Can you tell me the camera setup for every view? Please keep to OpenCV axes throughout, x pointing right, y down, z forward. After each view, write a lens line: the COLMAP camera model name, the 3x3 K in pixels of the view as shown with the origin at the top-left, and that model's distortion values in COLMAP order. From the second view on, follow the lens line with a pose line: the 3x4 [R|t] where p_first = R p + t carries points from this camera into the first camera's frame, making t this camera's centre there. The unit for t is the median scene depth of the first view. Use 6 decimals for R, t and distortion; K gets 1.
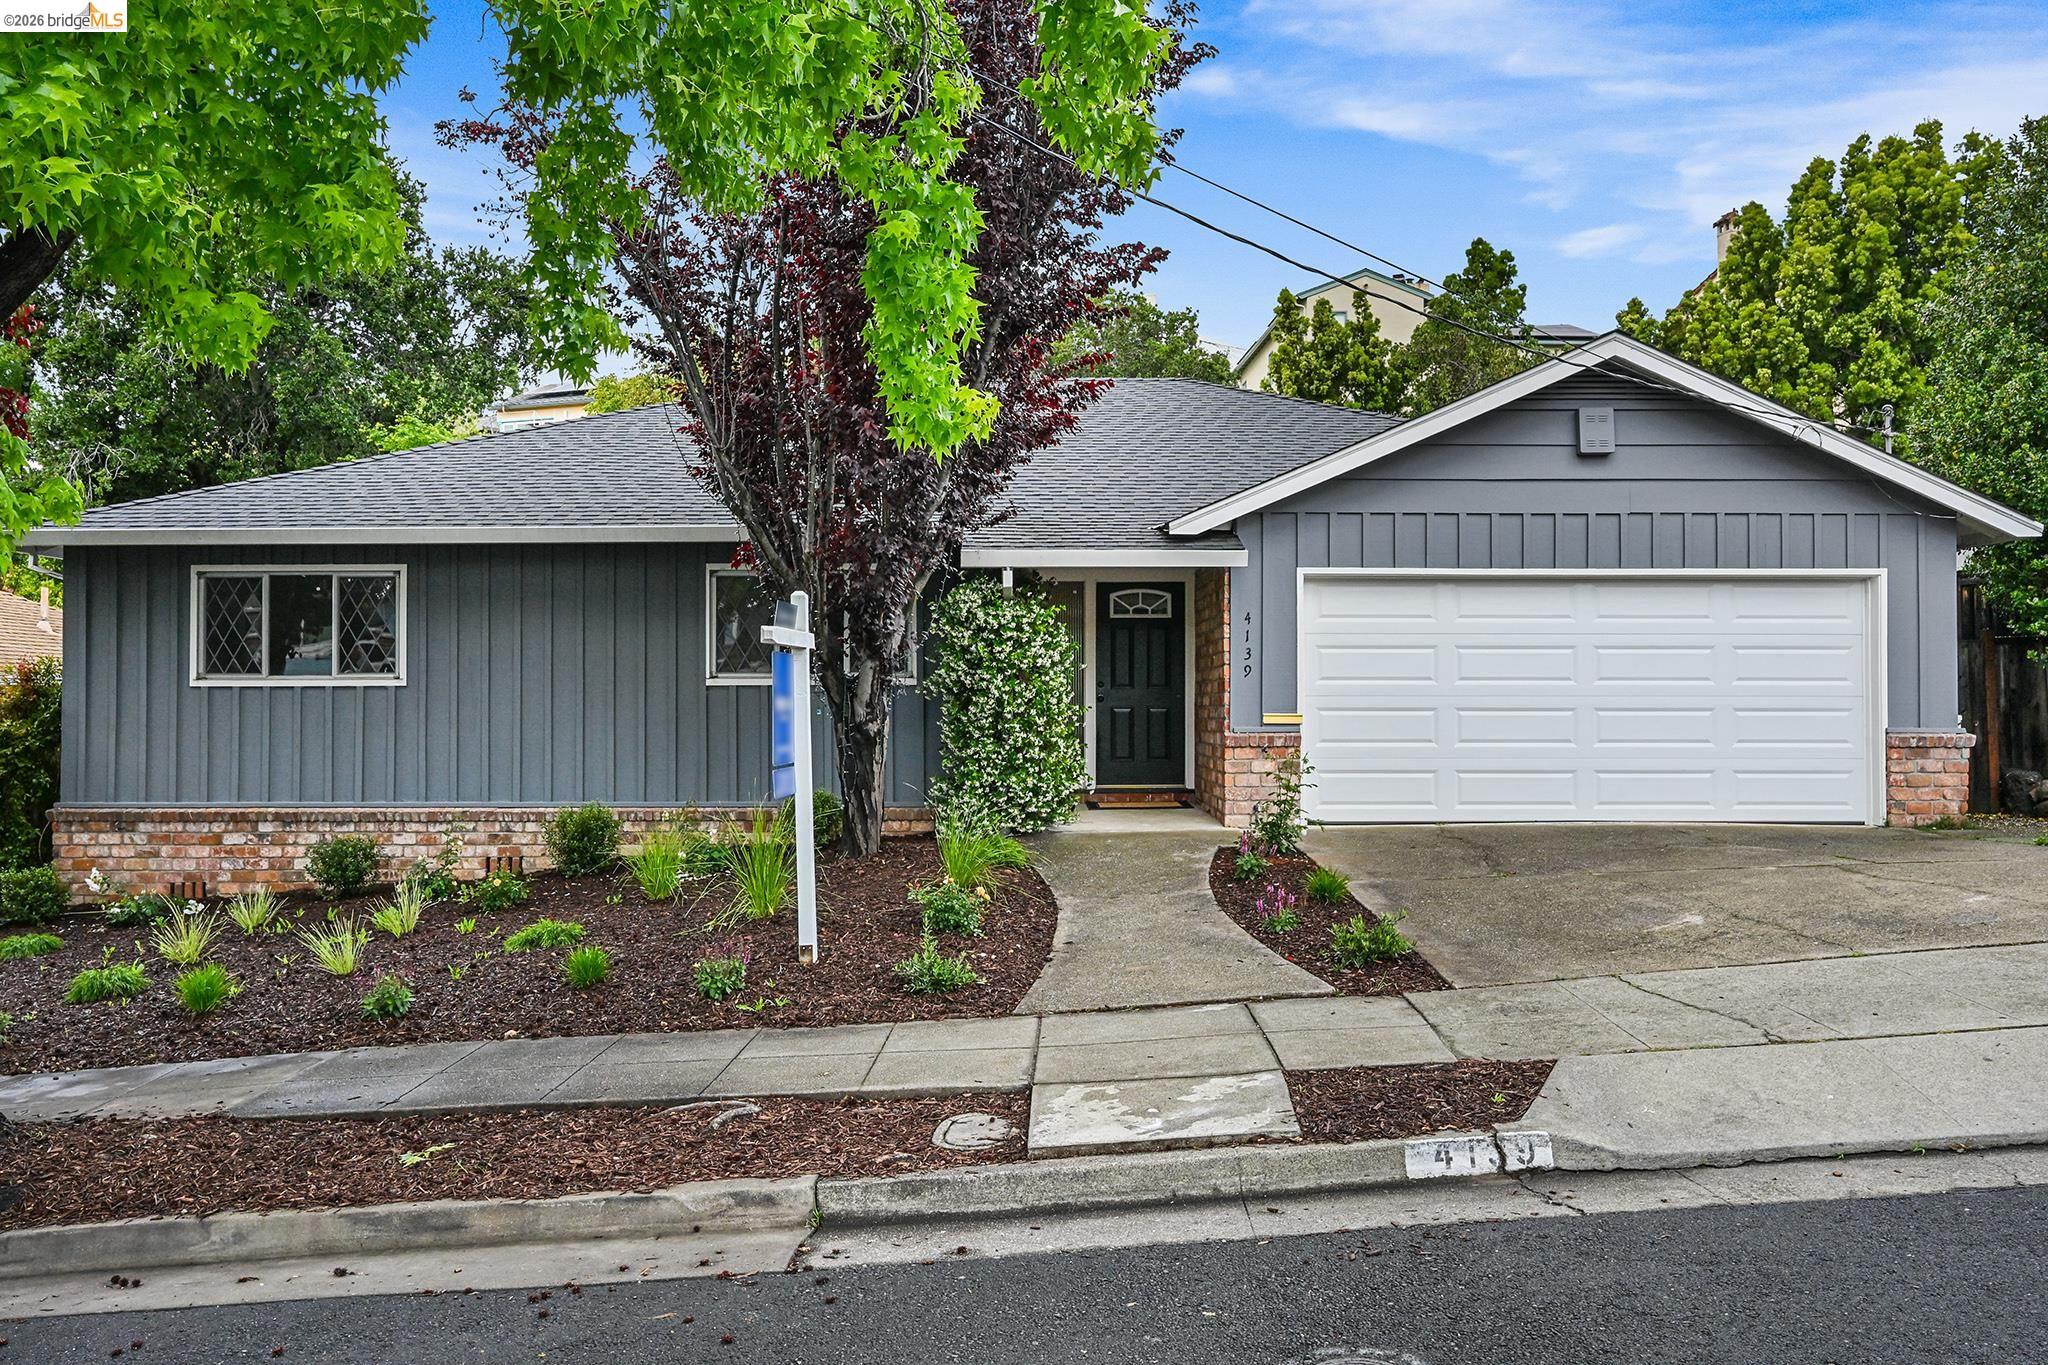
lens RADIAL K [[1552.3, 0, 1024.8], [0, 1552.3, 681.4], [0, 0, 1]] dist [0.011954, 0.001748]
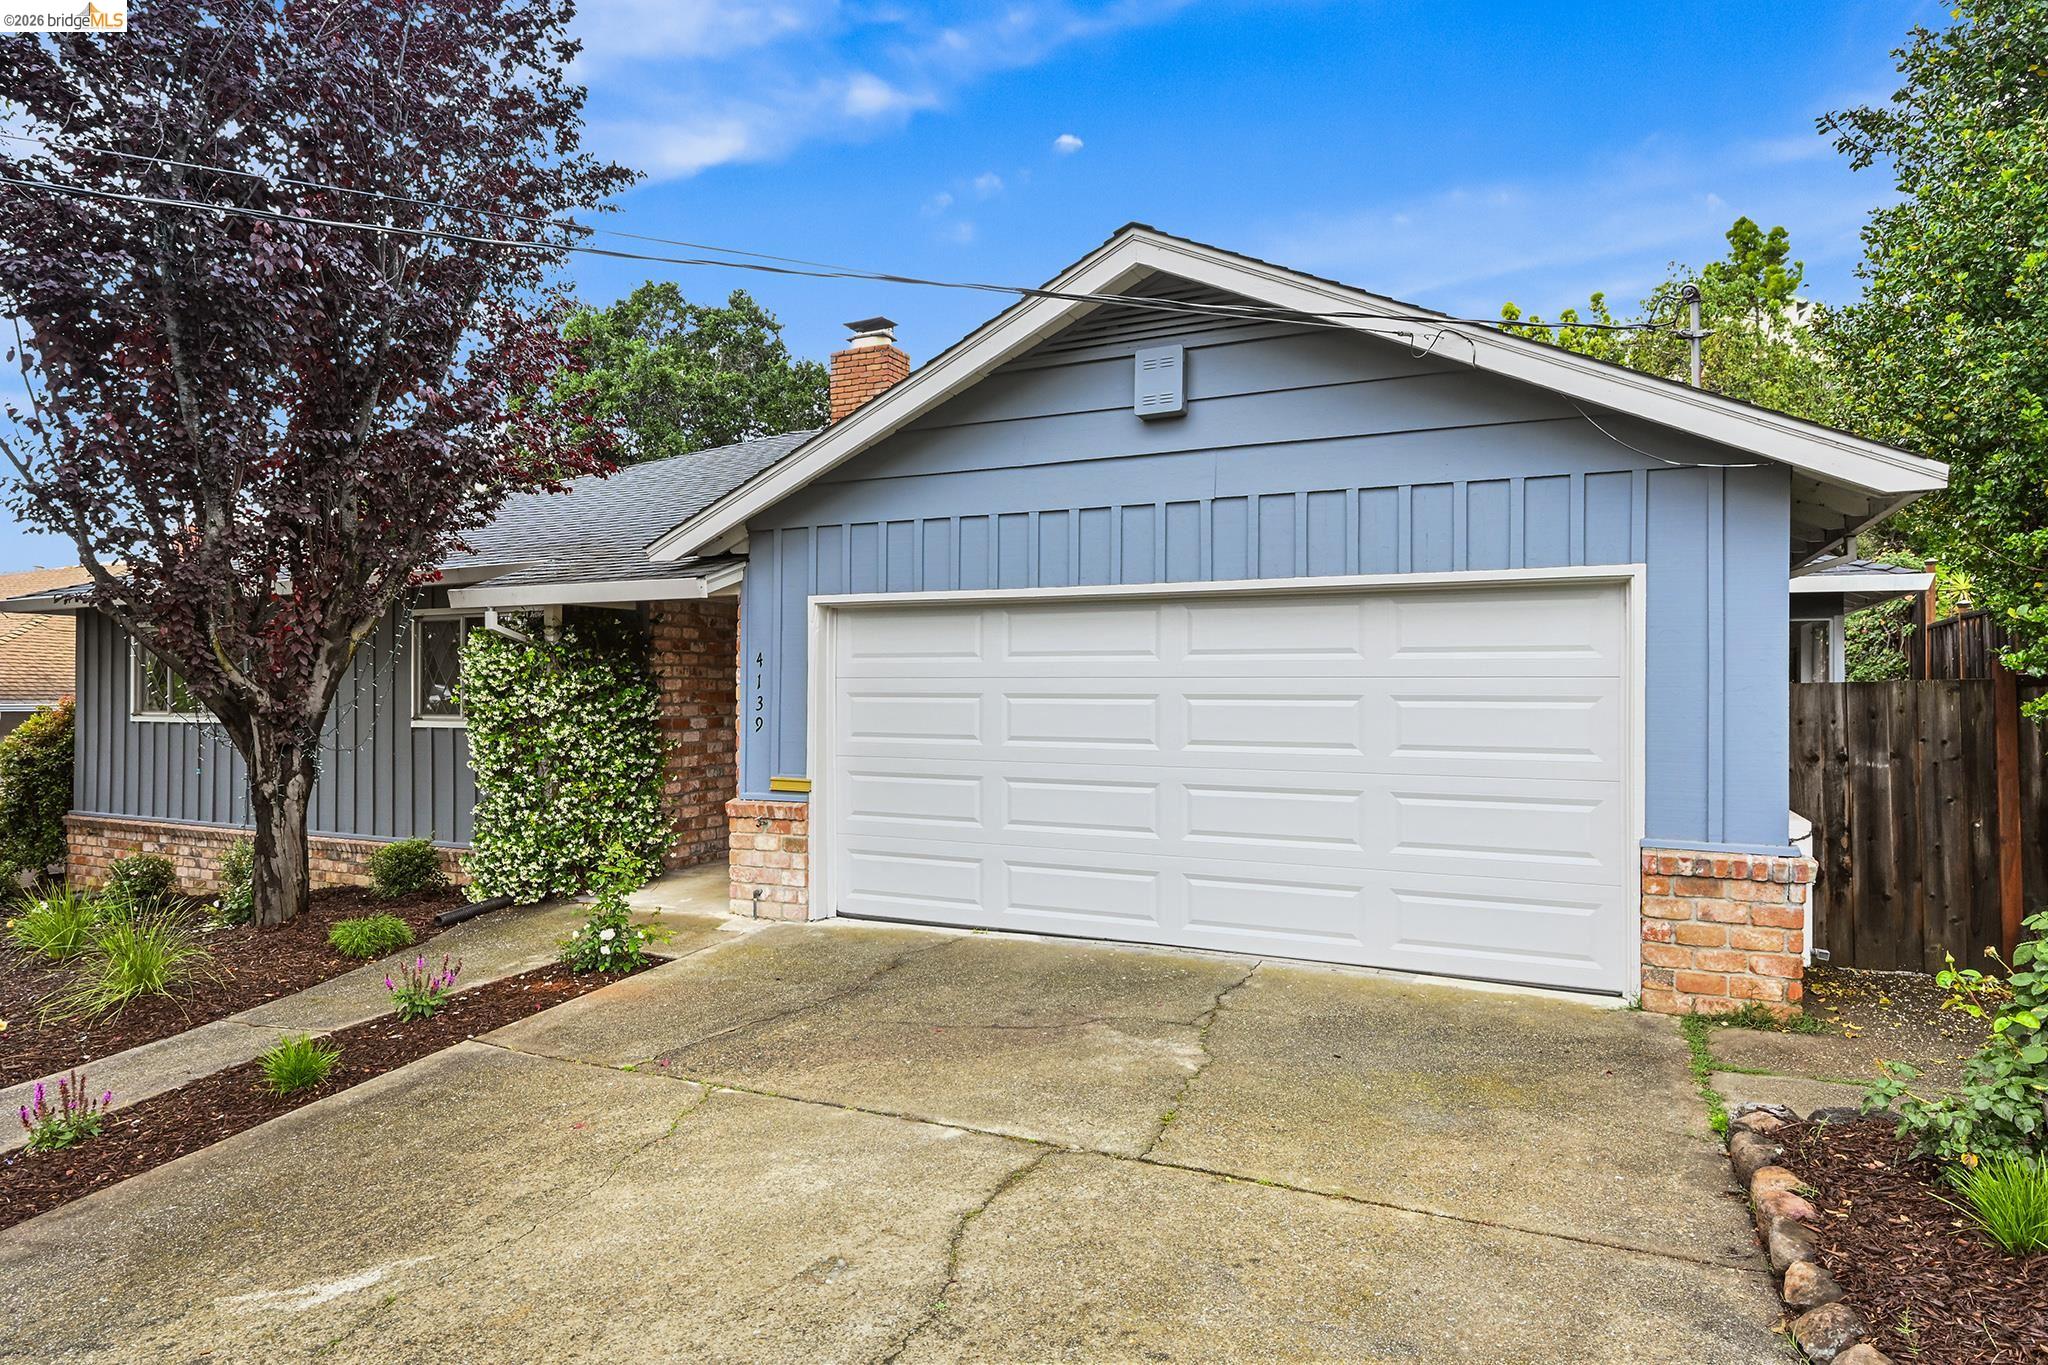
lens RADIAL K [[1155.3, 0, 1023.4], [0, 1155.3, 685.8], [0, 0, 1]] dist [-0.001826, -0.000638]
pose [[0.899943, -0.000072, -0.436007, 0.532597], [0.001413, 0.999995, 0.002751, -0.028416], [0.436004, -0.003092, 0.899939, 0.513043]]
